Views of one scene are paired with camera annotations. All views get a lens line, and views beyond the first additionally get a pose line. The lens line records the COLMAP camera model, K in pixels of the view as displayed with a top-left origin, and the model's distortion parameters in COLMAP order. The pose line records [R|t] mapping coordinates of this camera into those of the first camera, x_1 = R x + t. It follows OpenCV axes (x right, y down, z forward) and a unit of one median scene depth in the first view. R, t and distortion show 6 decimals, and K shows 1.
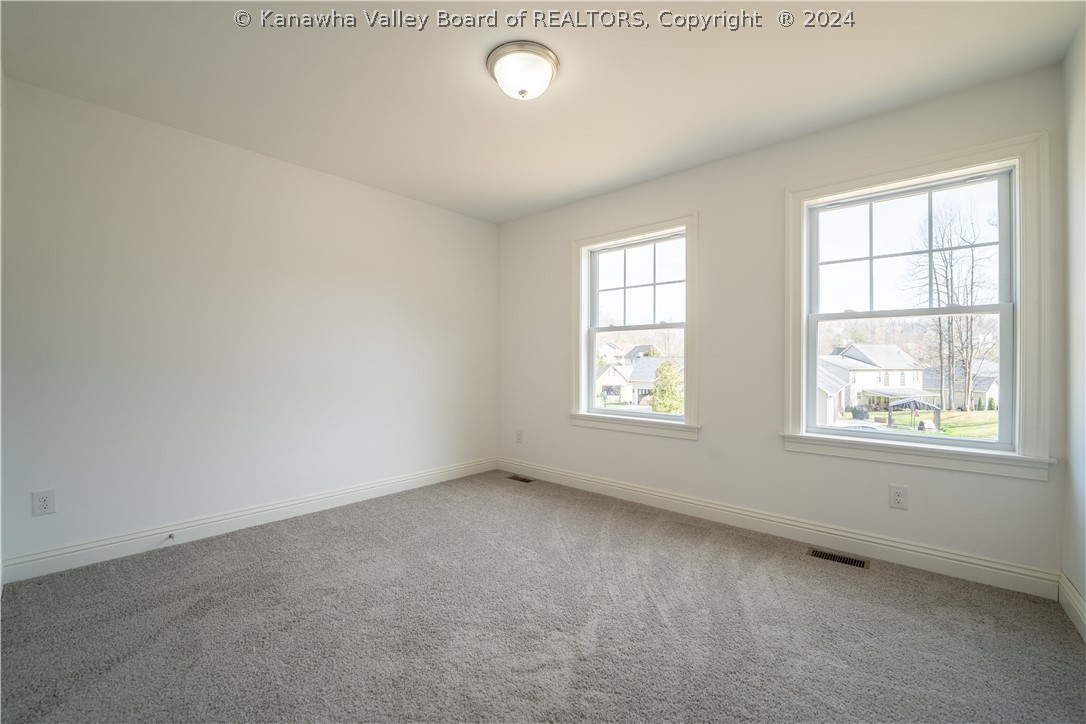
lens RADIAL K [[452.2, 0, 543.0], [0, 452.2, 362.0], [0, 0, 1]] dist [-0.010311, 0.000009]
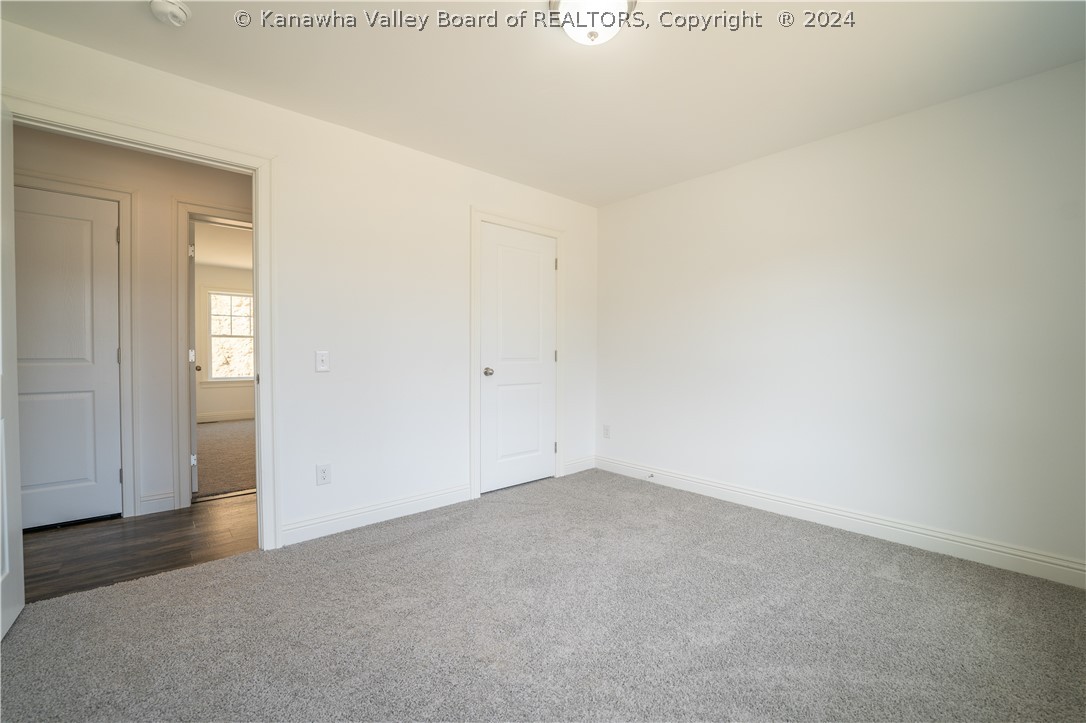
lens RADIAL K [[452.2, 0, 543.0], [0, 452.2, 361.5], [0, 0, 1]] dist [-0.010311, 0.000009]
pose [[-0.120314, 0.010174, -0.992684, 0.801744], [-0.004679, 0.999931, 0.010816, 0.008474], [0.992725, 0.005946, -0.120258, 1.009071]]
